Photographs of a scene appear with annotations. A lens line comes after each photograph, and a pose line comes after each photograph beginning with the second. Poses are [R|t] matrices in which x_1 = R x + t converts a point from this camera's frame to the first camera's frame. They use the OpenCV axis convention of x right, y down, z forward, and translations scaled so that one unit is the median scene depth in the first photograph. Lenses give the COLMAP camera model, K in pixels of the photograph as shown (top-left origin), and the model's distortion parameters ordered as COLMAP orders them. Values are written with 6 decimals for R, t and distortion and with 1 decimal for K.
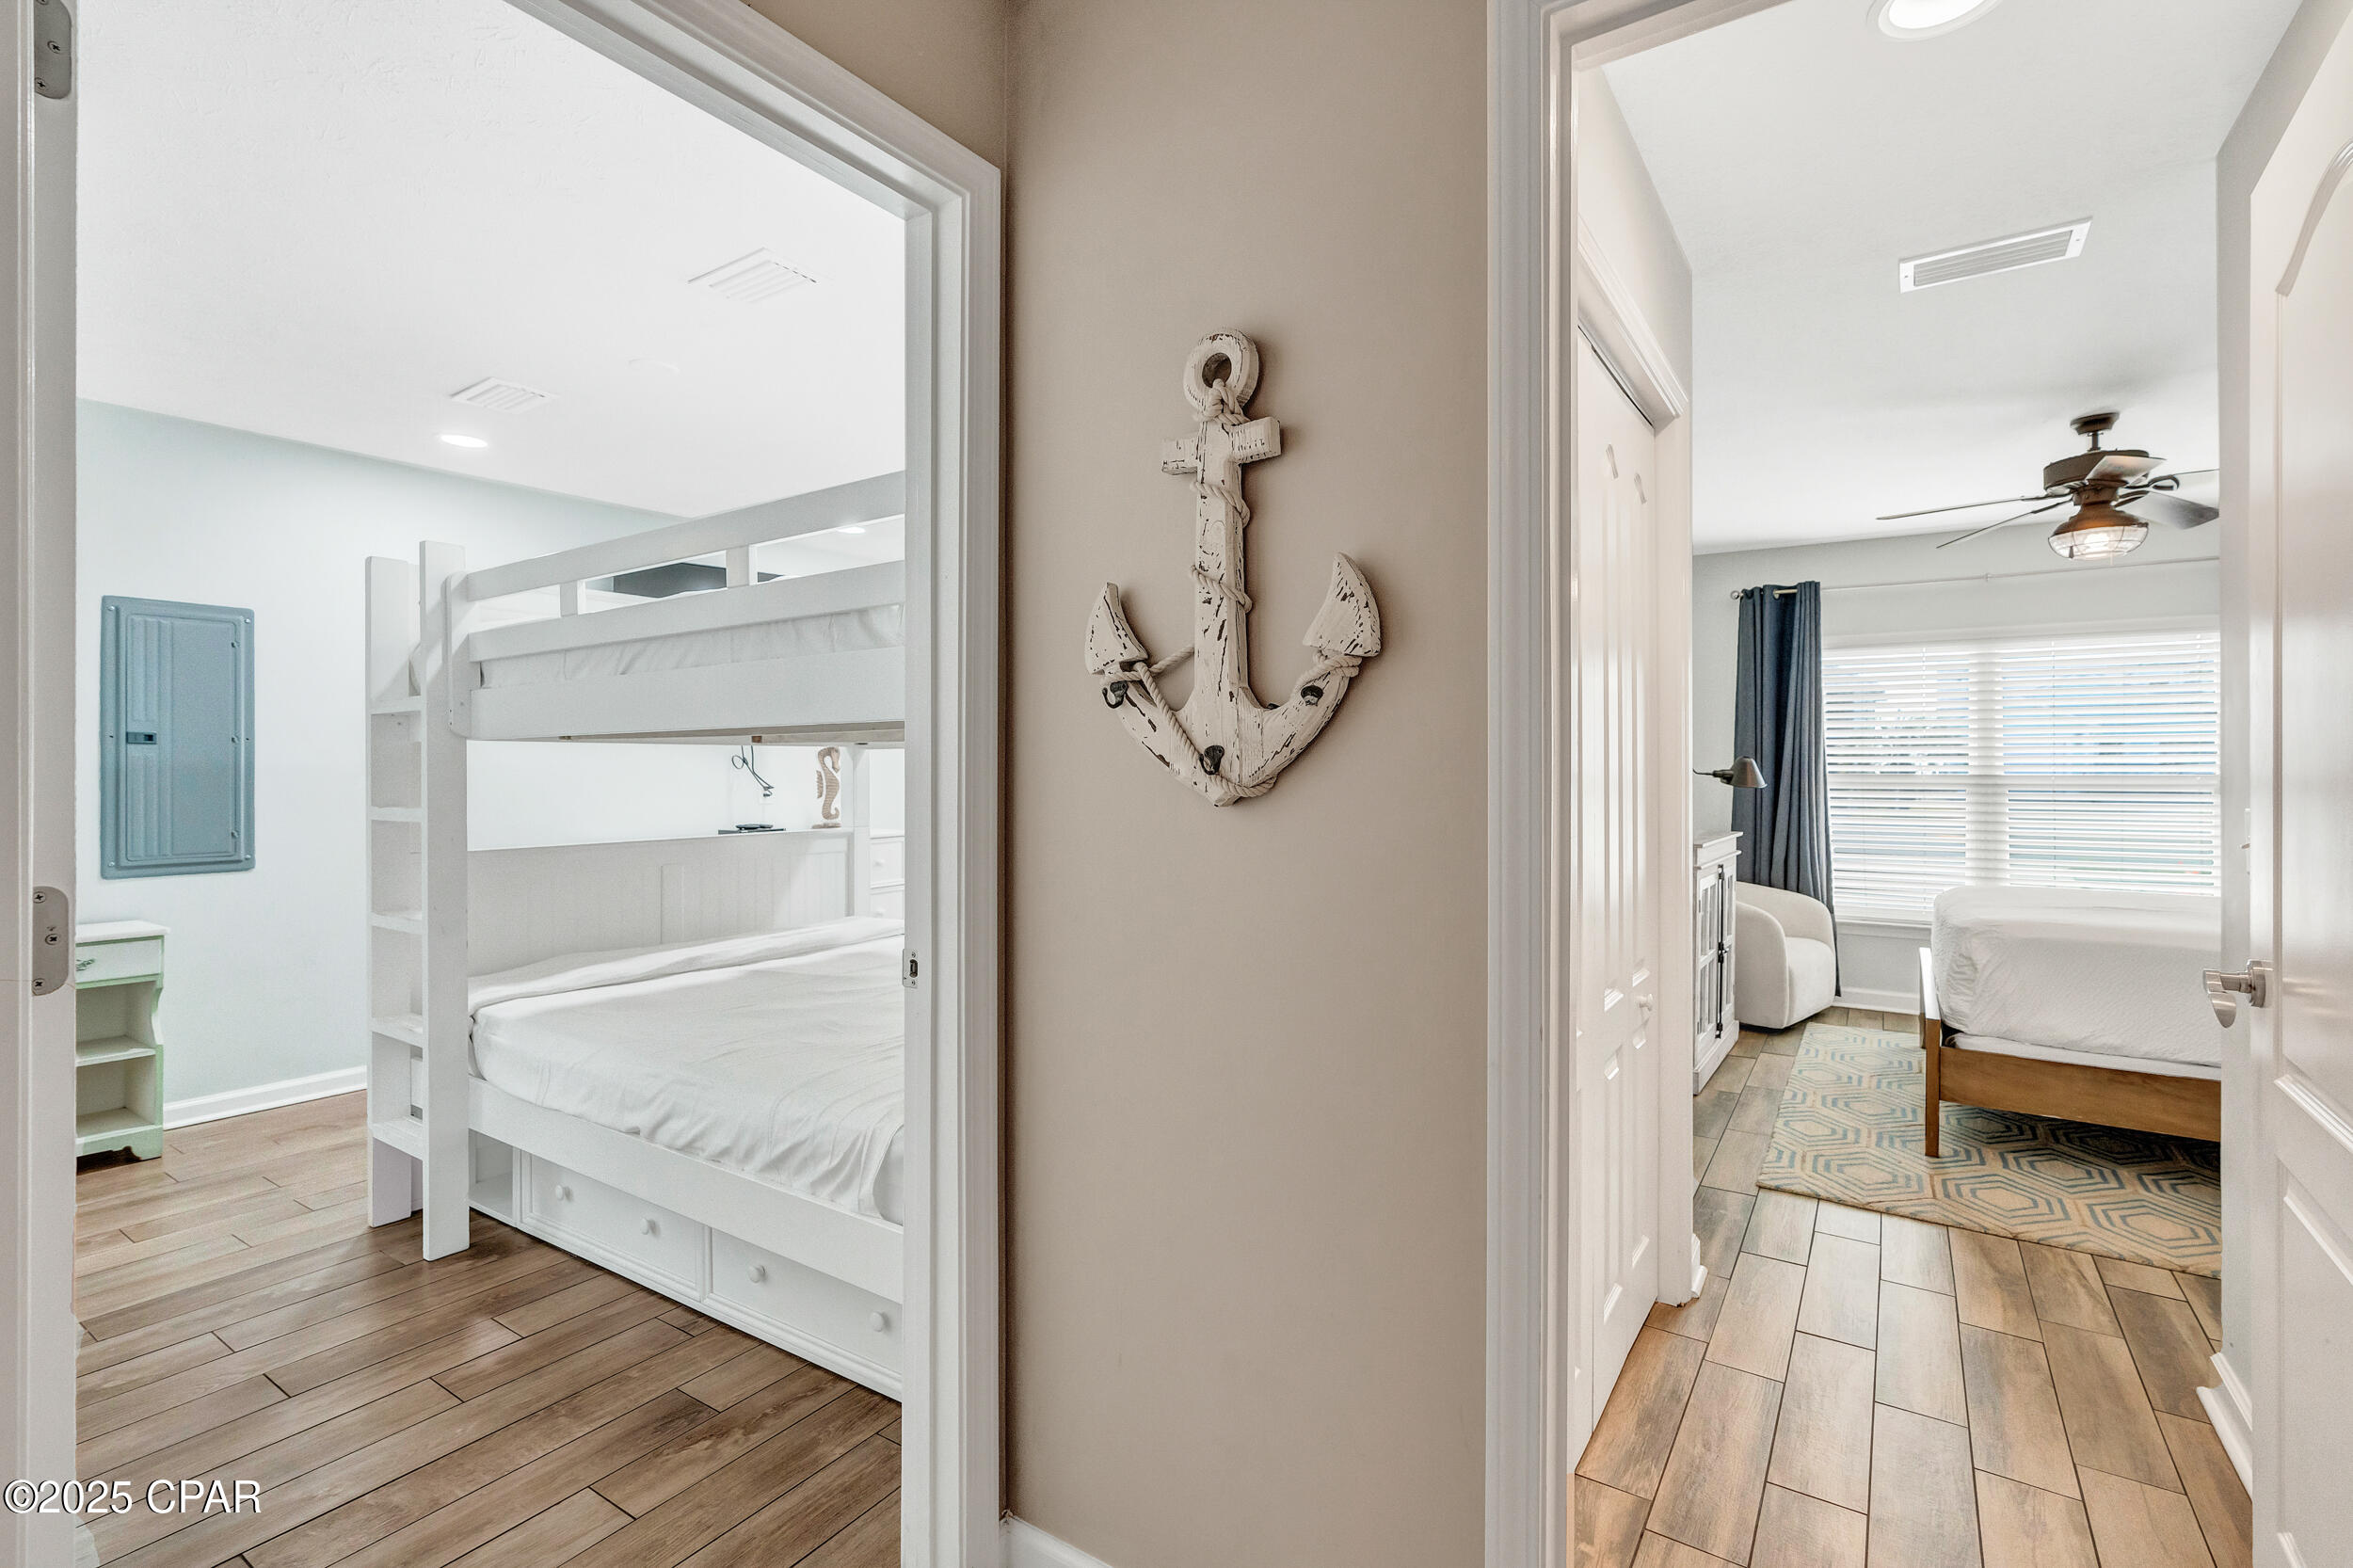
lens RADIAL K [[1059.0, 0, 1186.5], [0, 1059.0, 770.7], [0, 0, 1]] dist [-0.009714, 0.003161]
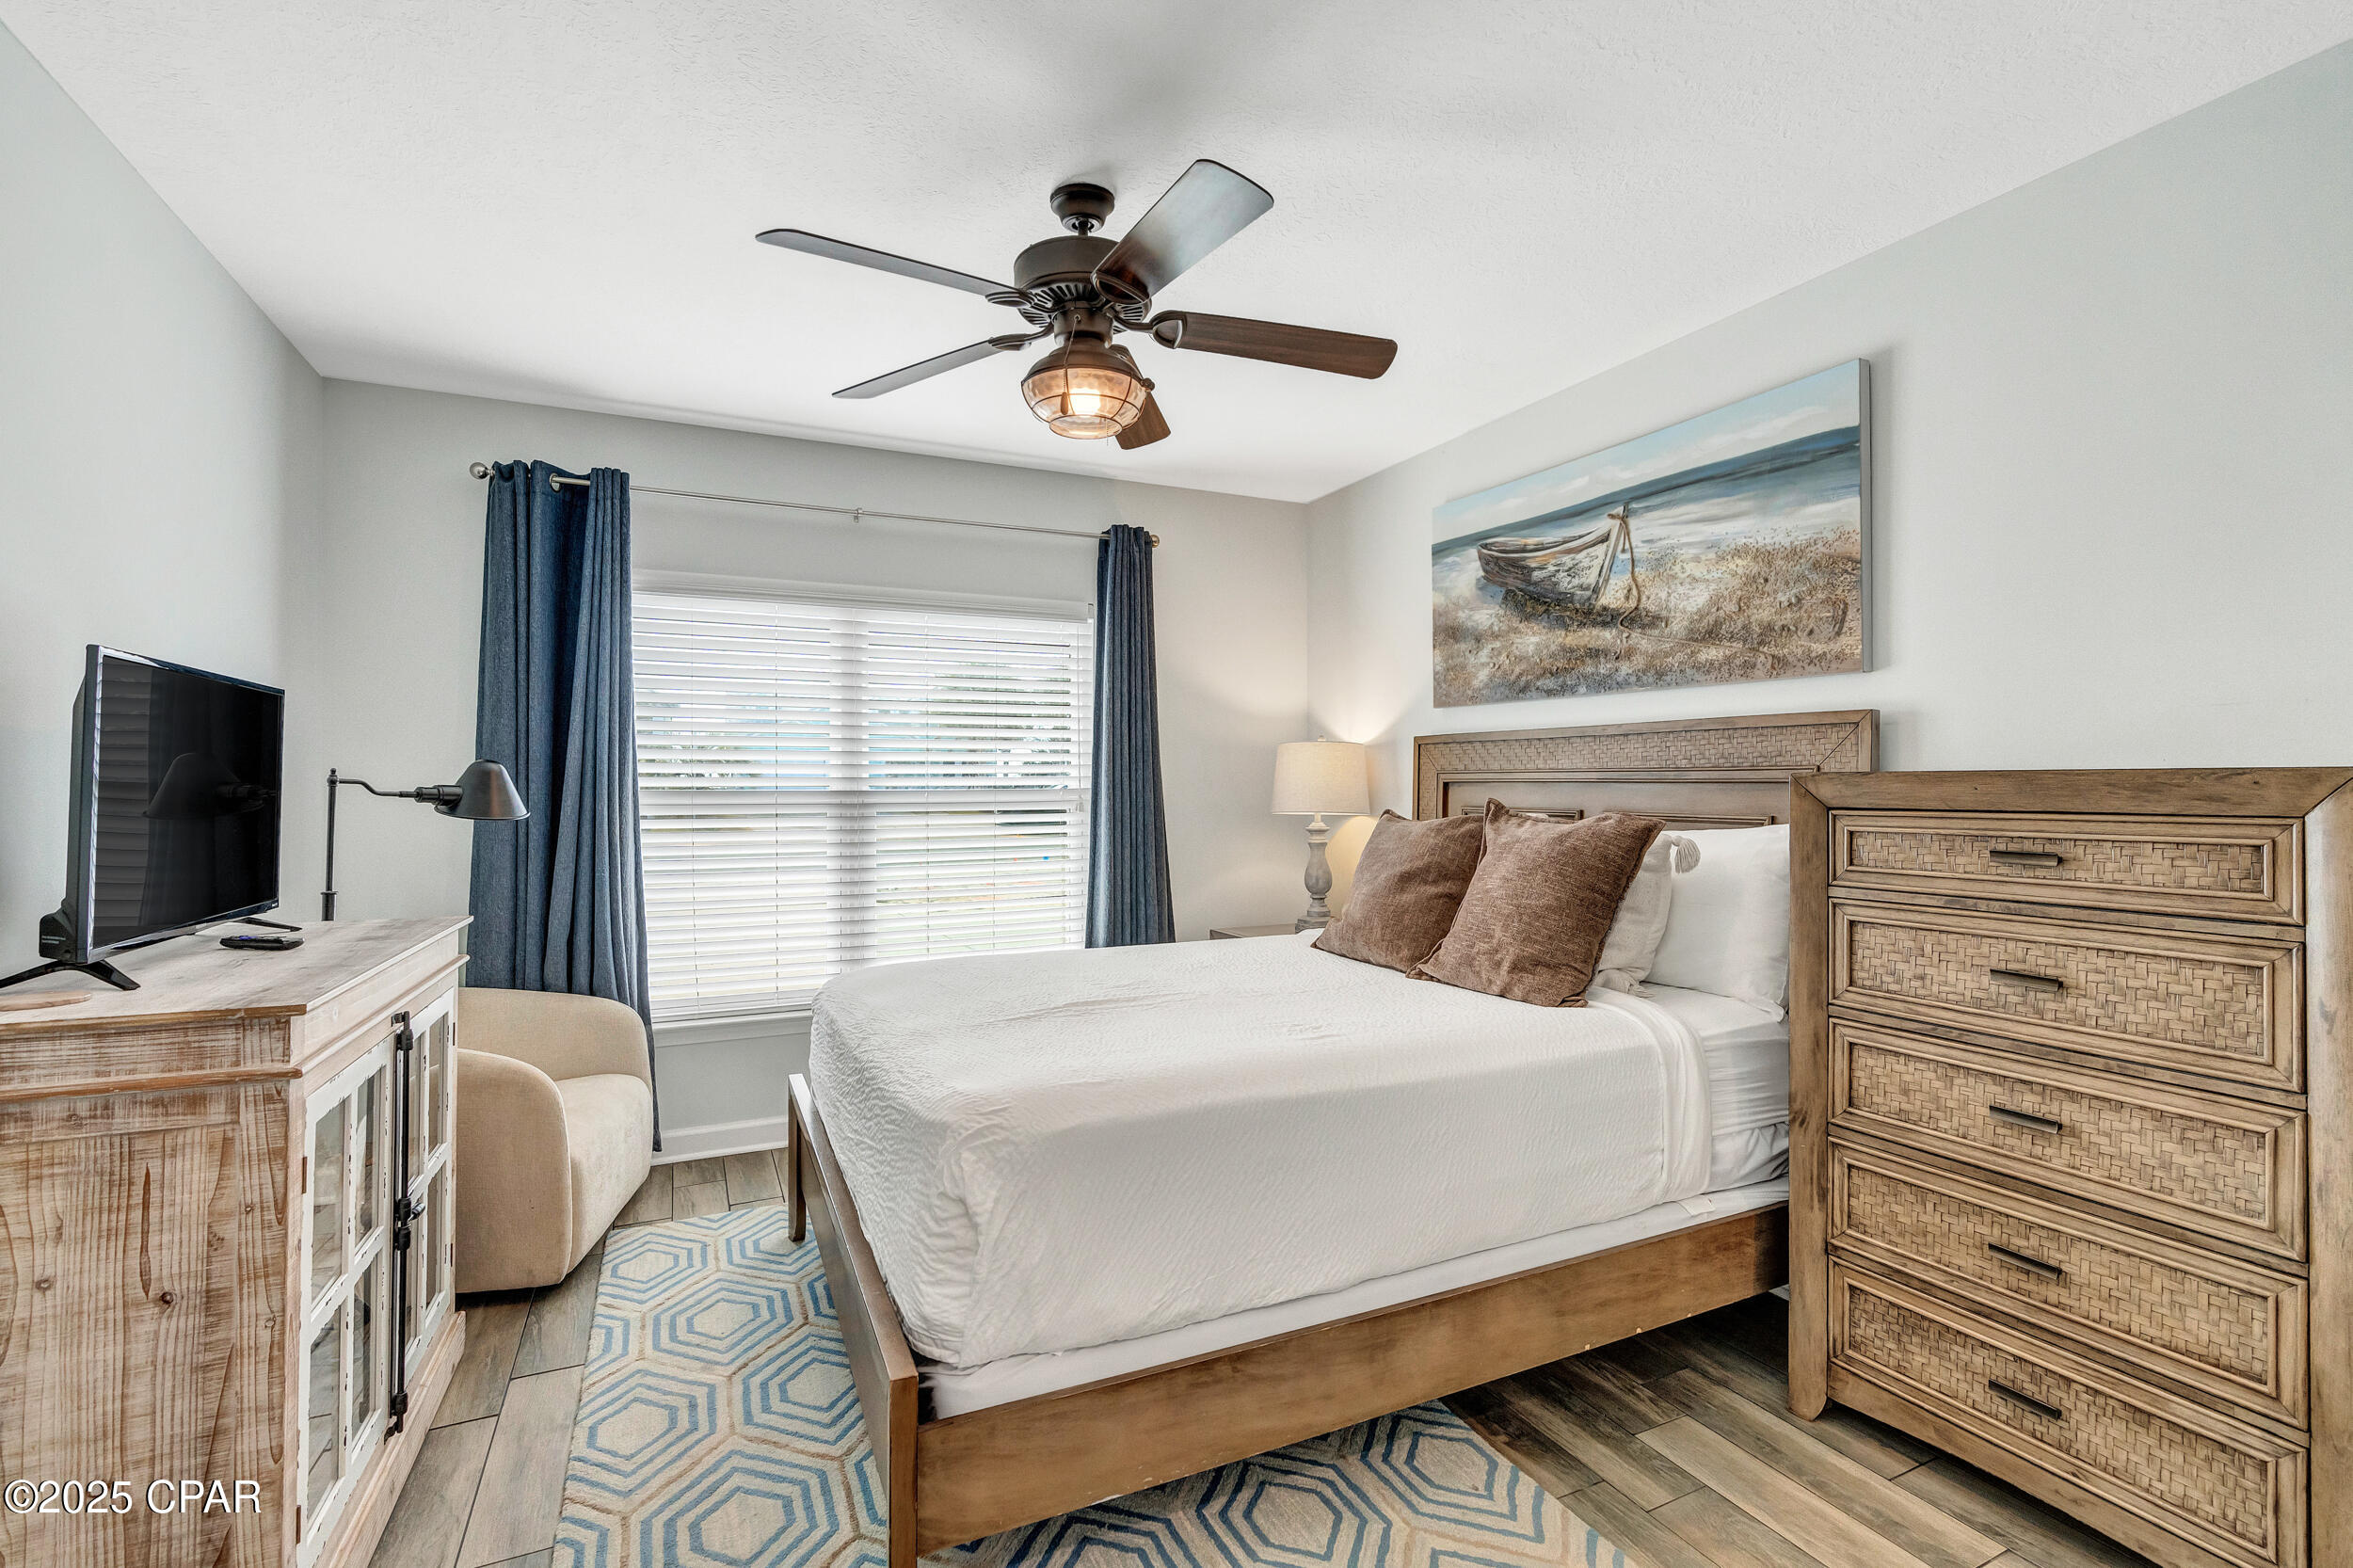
lens RADIAL K [[1059.0, 0, 1198.1], [0, 1059.0, 764.4], [0, 0, 1]] dist [-0.009714, 0.003161]
pose [[0.505743, 0.008614, 0.862641, 0.252165], [0.007648, 0.999866, -0.014468, -0.001090], [-0.862650, 0.013915, 0.505610, 0.427255]]
